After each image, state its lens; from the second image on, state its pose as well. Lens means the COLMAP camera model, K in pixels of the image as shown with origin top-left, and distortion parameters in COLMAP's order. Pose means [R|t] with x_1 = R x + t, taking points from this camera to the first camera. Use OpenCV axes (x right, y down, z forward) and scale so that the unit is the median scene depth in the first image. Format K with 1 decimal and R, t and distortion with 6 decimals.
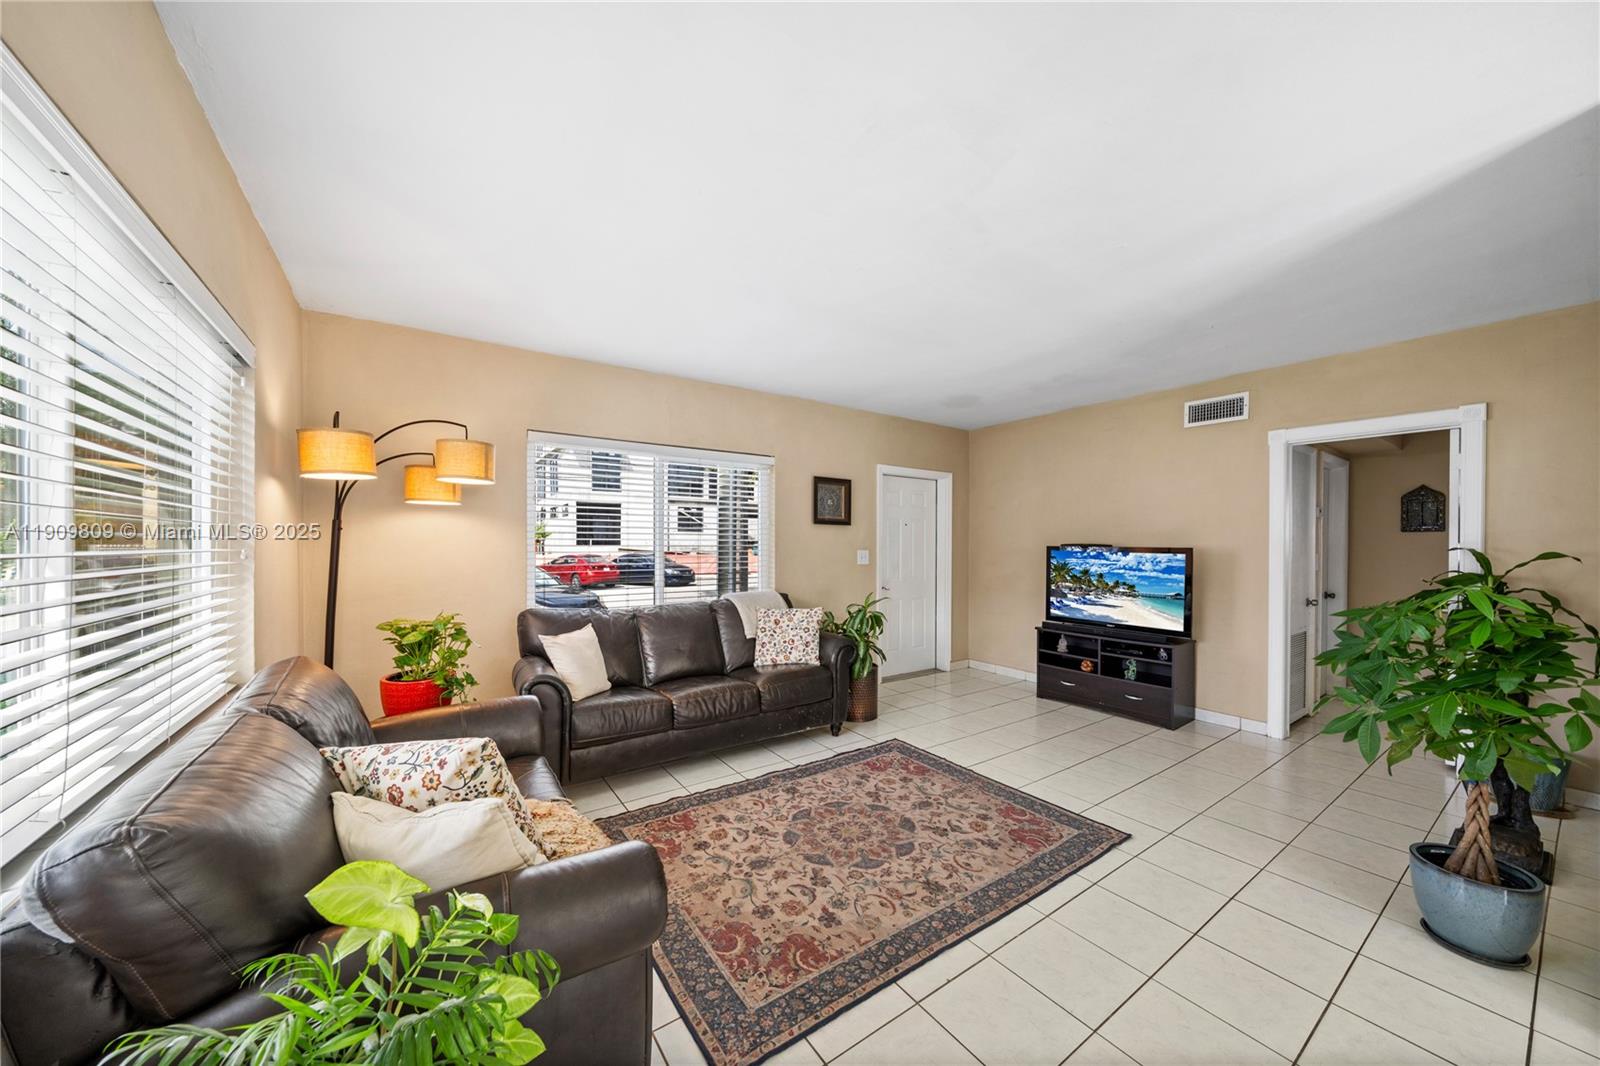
lens RADIAL K [[548.1, 0, 805.3], [0, 548.1, 541.5], [0, 0, 1]] dist [-0.000125, -0.000077]
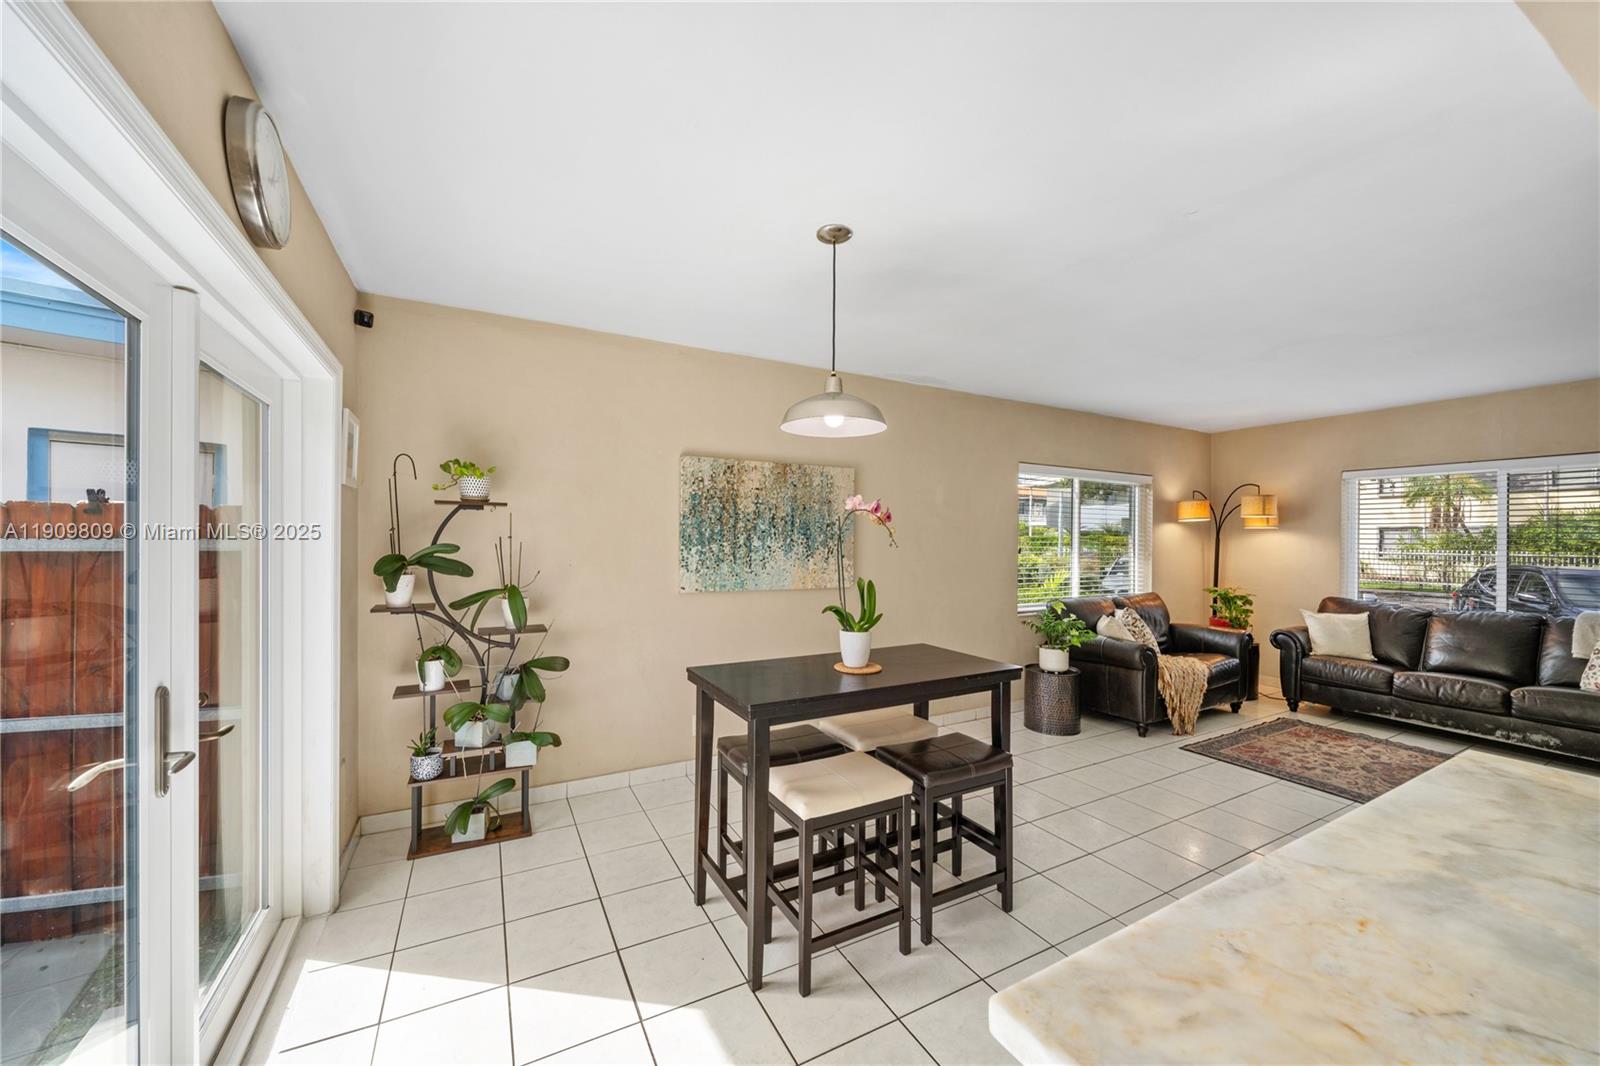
lens RADIAL K [[586.4, 0, 789.0], [0, 586.4, 542.4], [0, 0, 1]] dist [-0.000496, -0.000167]
pose [[-0.115642, -0.000262, -0.993291, 1.506972], [-0.006846, 0.999976, 0.000534, -0.015472], [0.993267, 0.006862, -0.115641, -0.310868]]
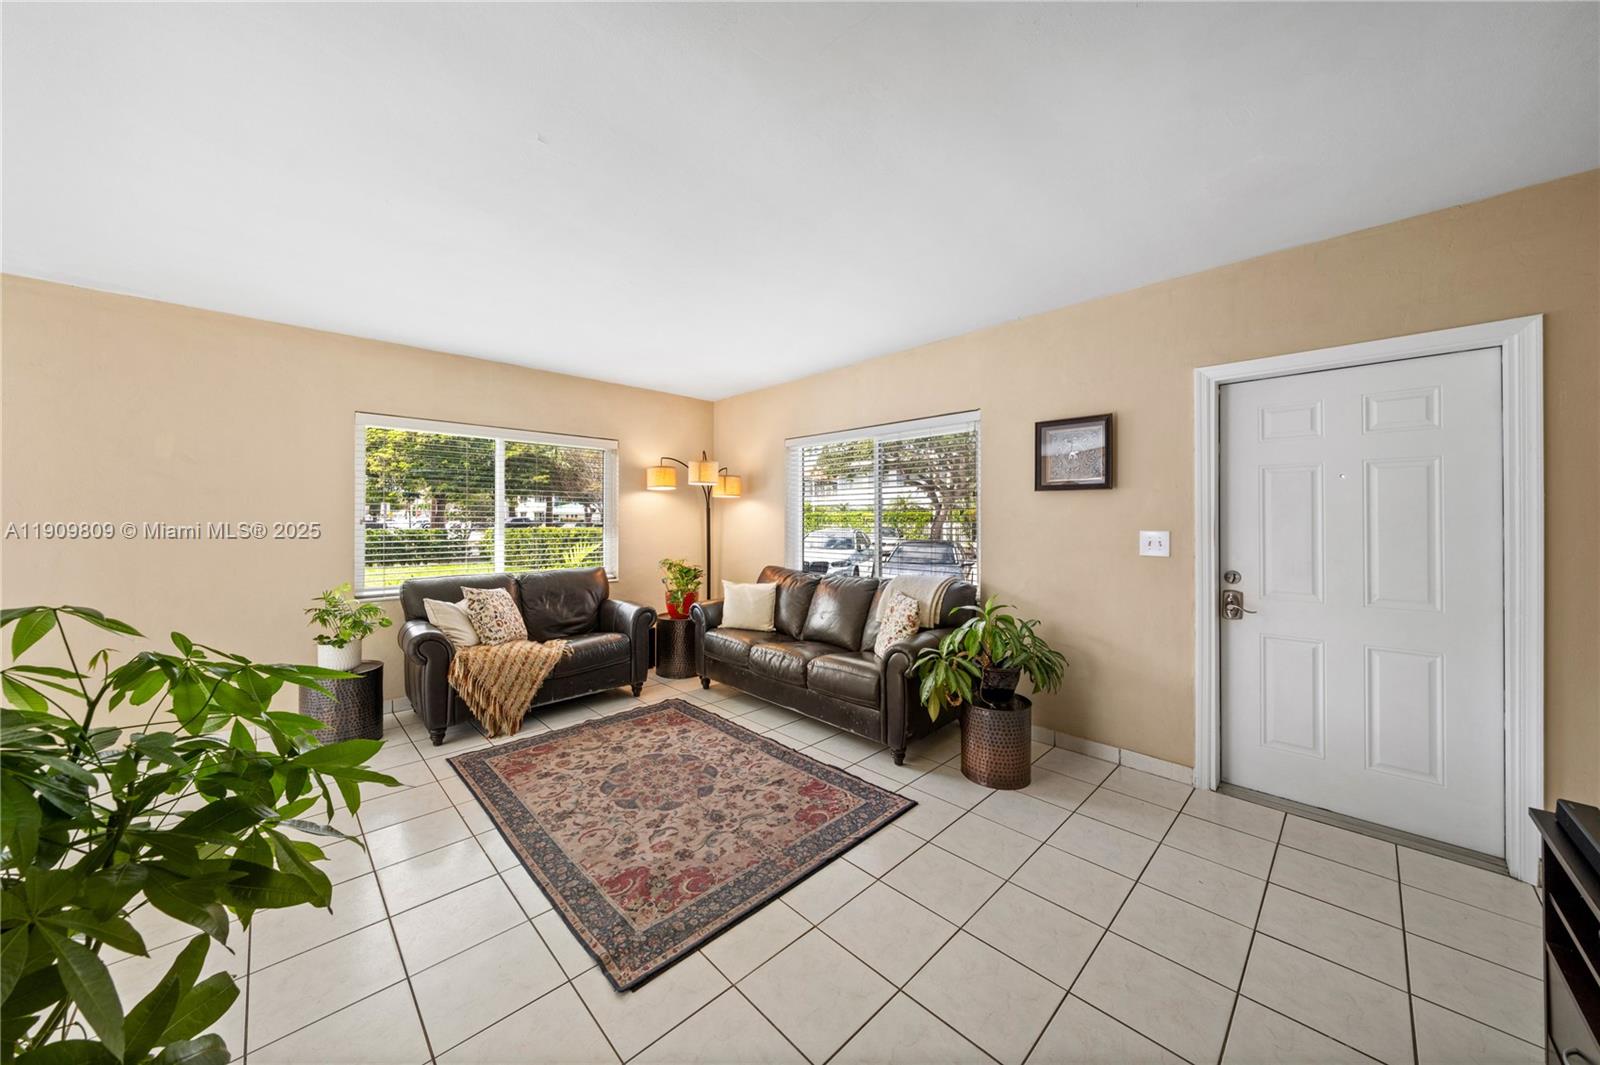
lens RADIAL K [[548.1, 0, 773.2], [0, 548.1, 510.7], [0, 0, 1]] dist [-0.000125, -0.000077]
pose [[0.141504, -0.019260, -0.989750, 1.150146], [0.004404, 0.999813, -0.018826, 0.007533], [0.989928, -0.001695, 0.141563, 1.006305]]
